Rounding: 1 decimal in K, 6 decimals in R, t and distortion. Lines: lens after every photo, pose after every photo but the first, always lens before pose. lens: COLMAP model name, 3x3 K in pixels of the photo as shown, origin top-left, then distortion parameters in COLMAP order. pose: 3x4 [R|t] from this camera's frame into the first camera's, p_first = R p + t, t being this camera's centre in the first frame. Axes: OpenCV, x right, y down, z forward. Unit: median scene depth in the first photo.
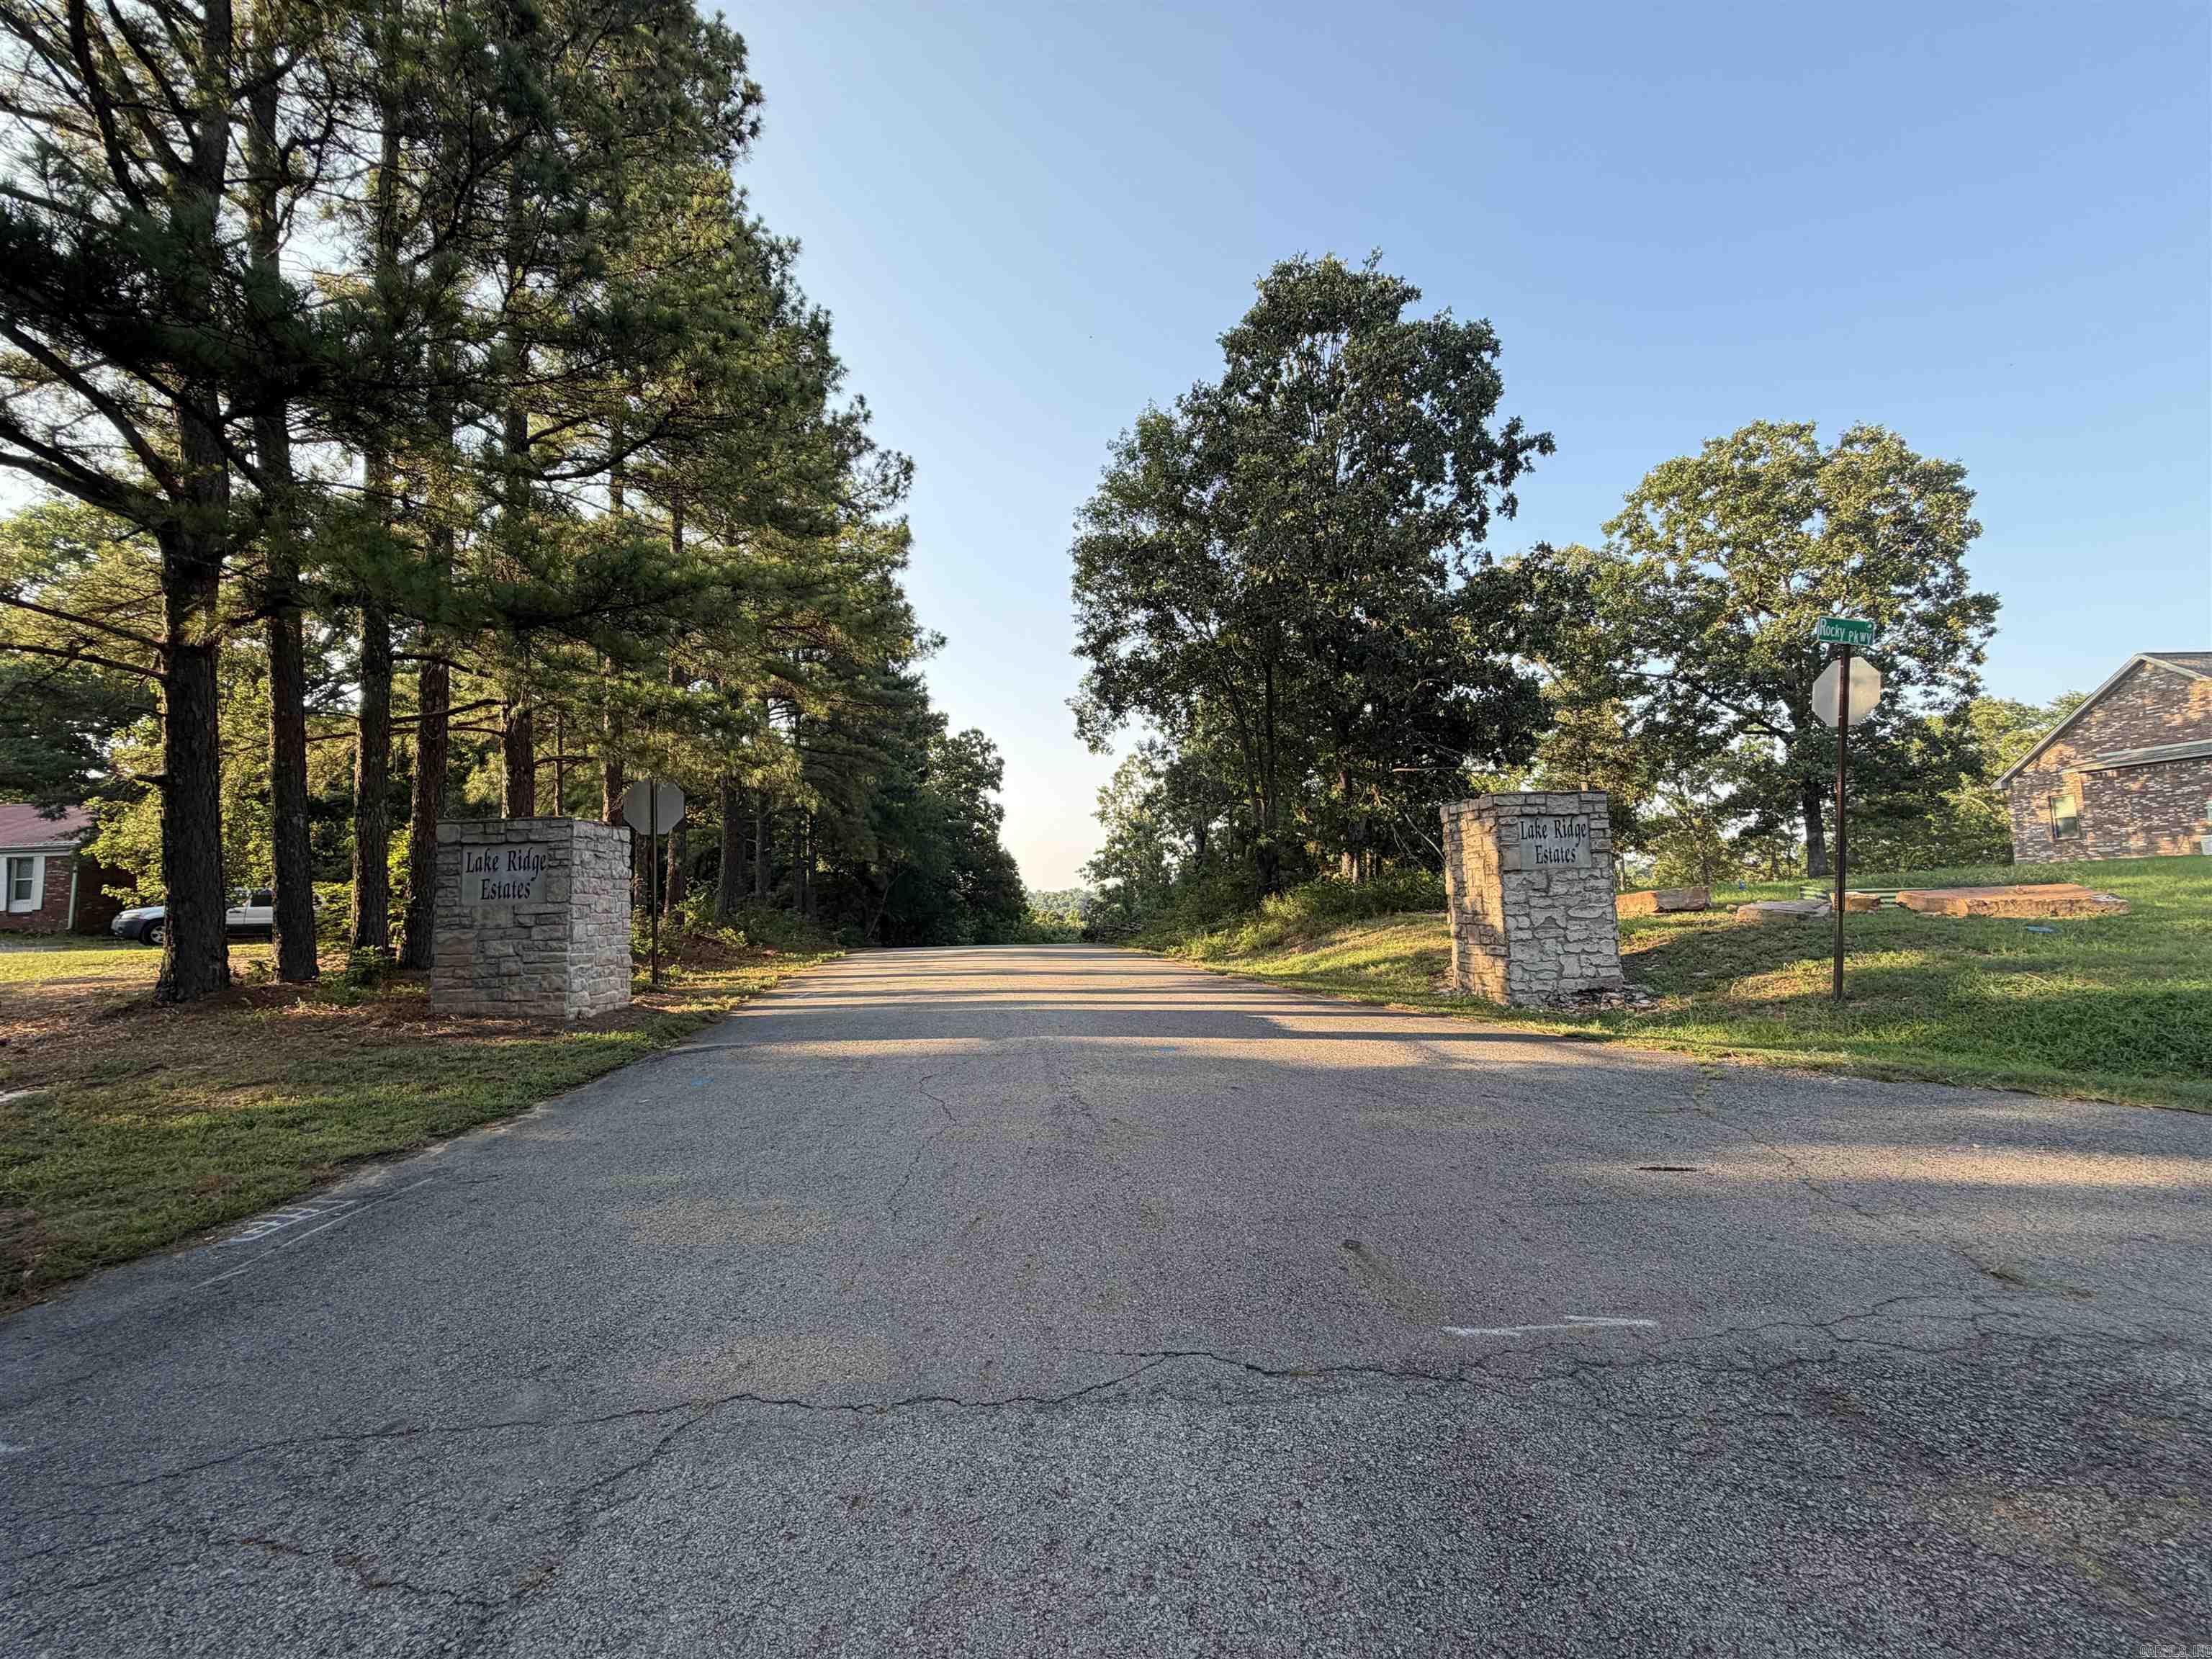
lens RADIAL K [[884.4, 0, 1100.3], [0, 884.4, 831.2], [0, 0, 1]] dist [-0.000616, -0.000026]
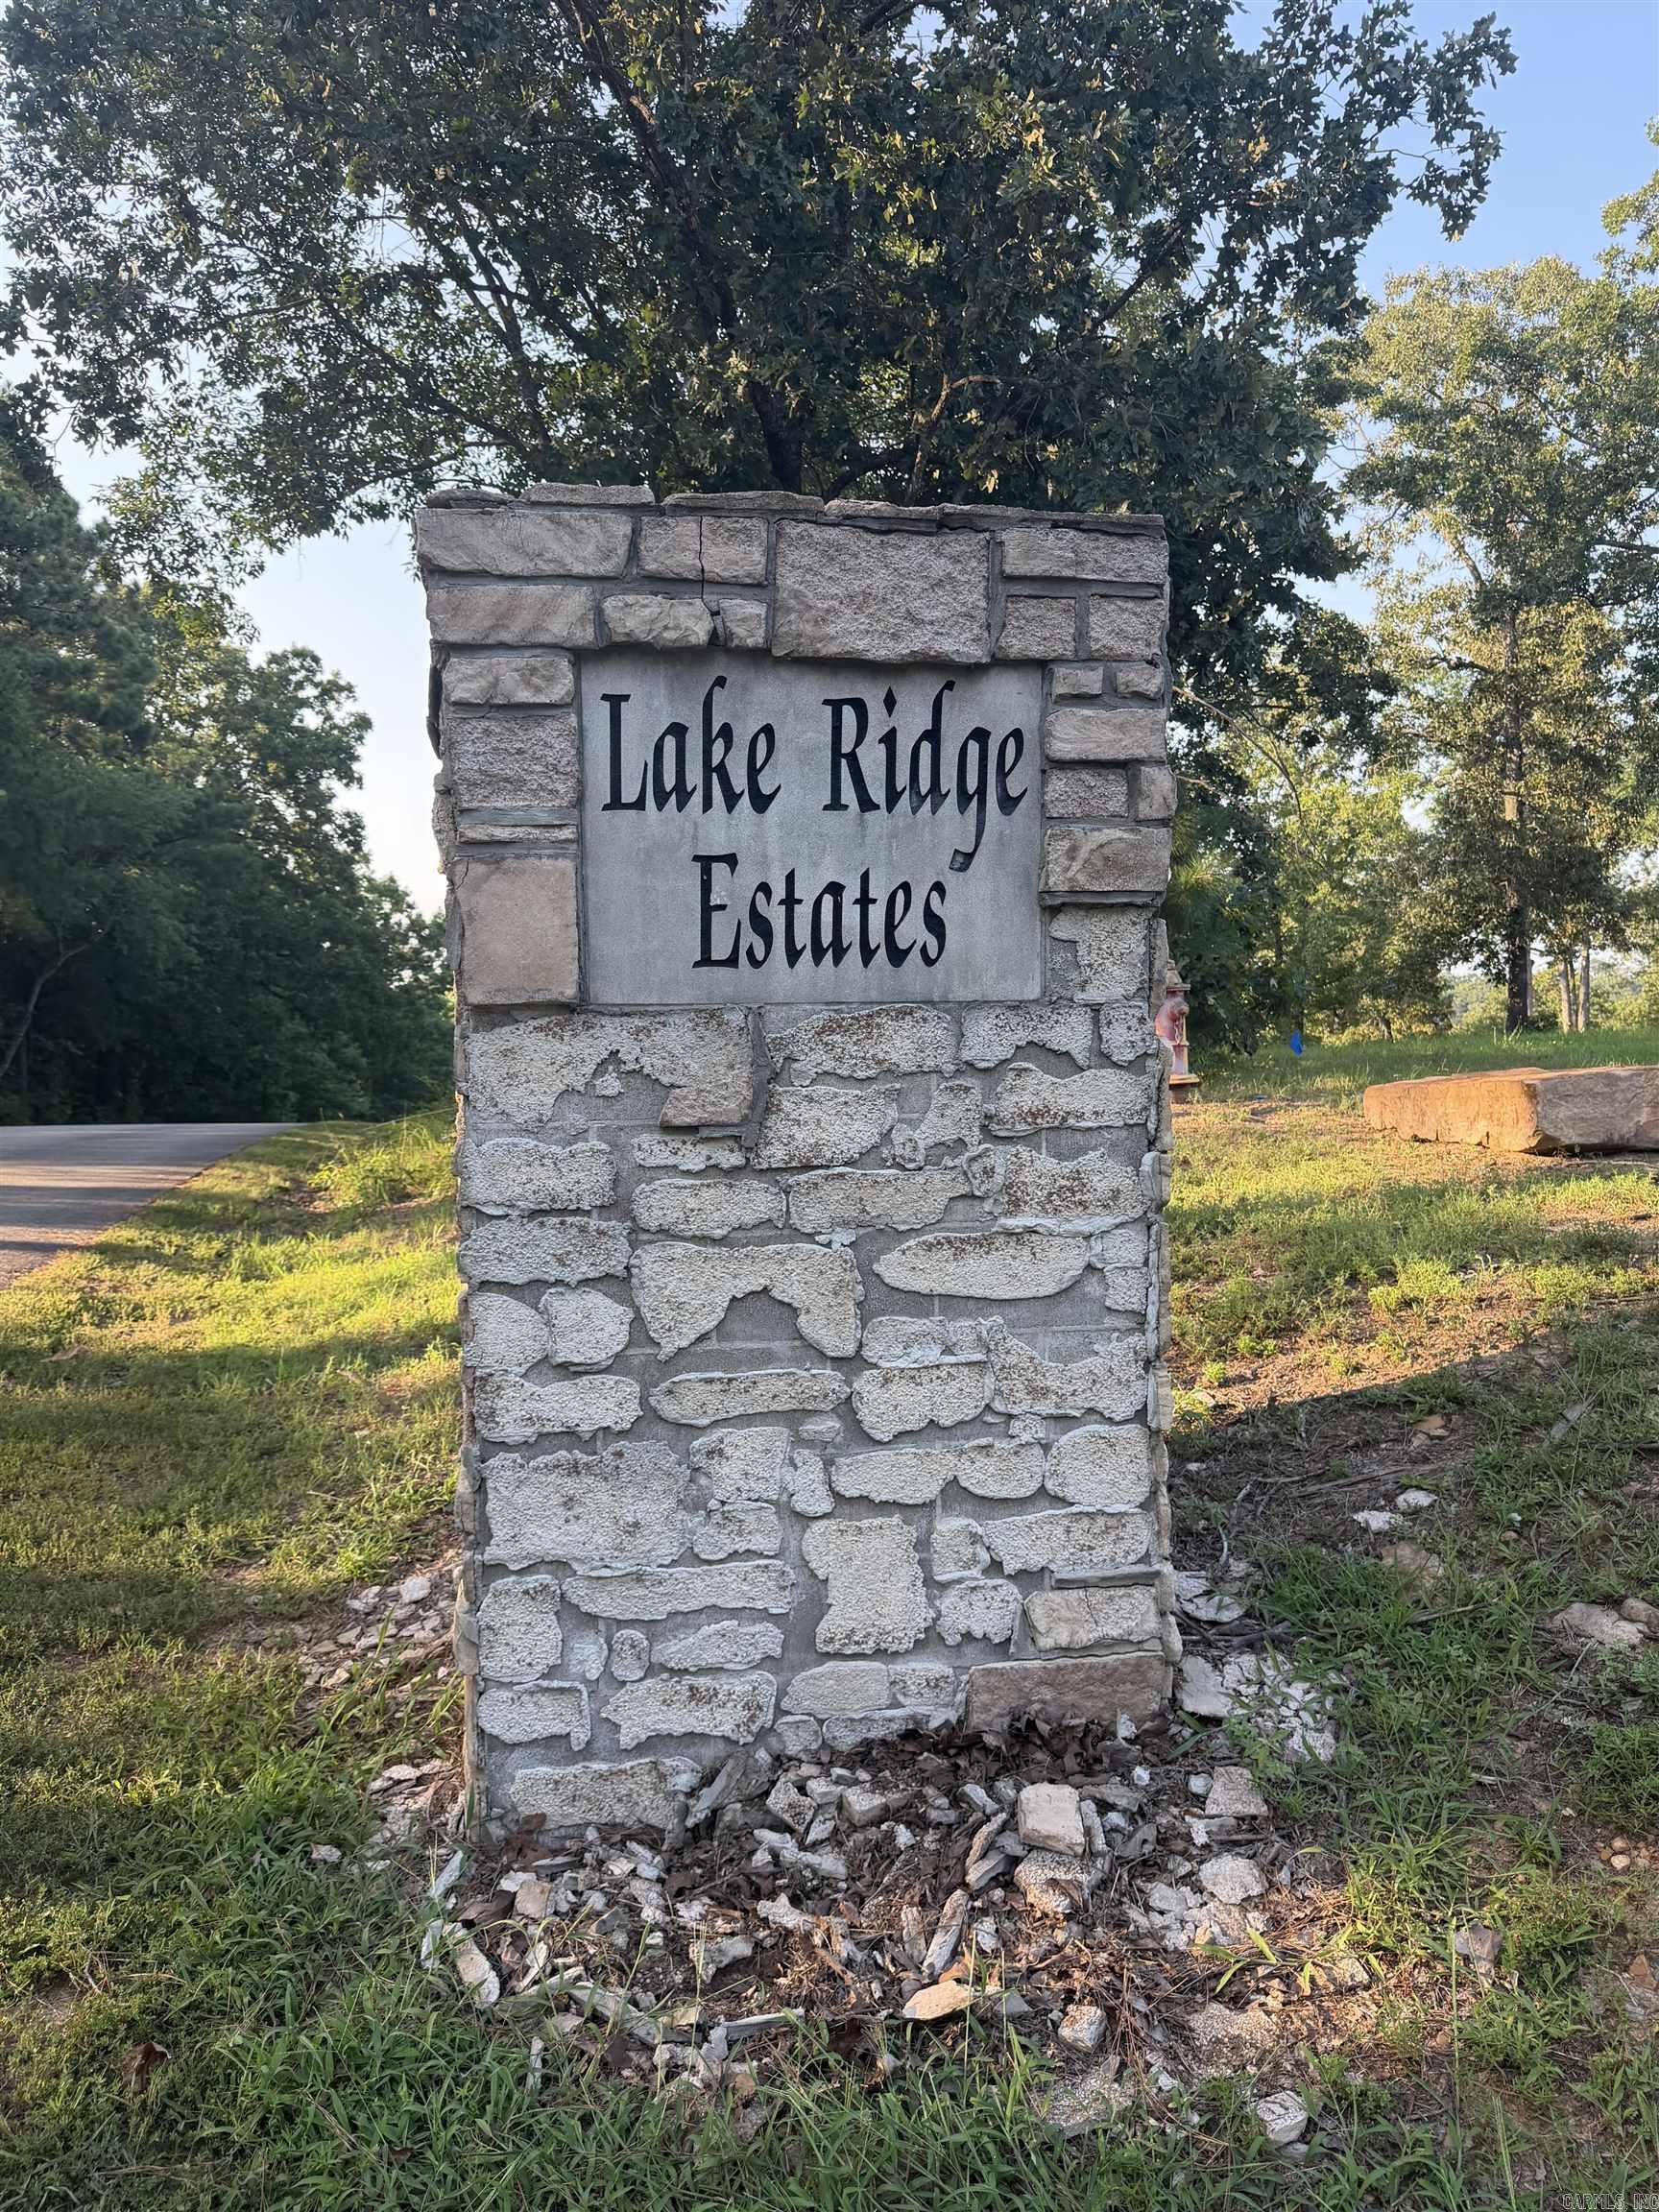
lens RADIAL K [[1560.3, 0, 832.7], [0, 1560.3, 1107.6], [0, 0, 1]] dist [0.030684, -0.005838]
pose [[0.996491, 0.018487, 0.081631, 0.493541], [-0.029658, 0.990011, 0.137836, 0.022231], [-0.078267, -0.139773, 0.987085, 0.712294]]
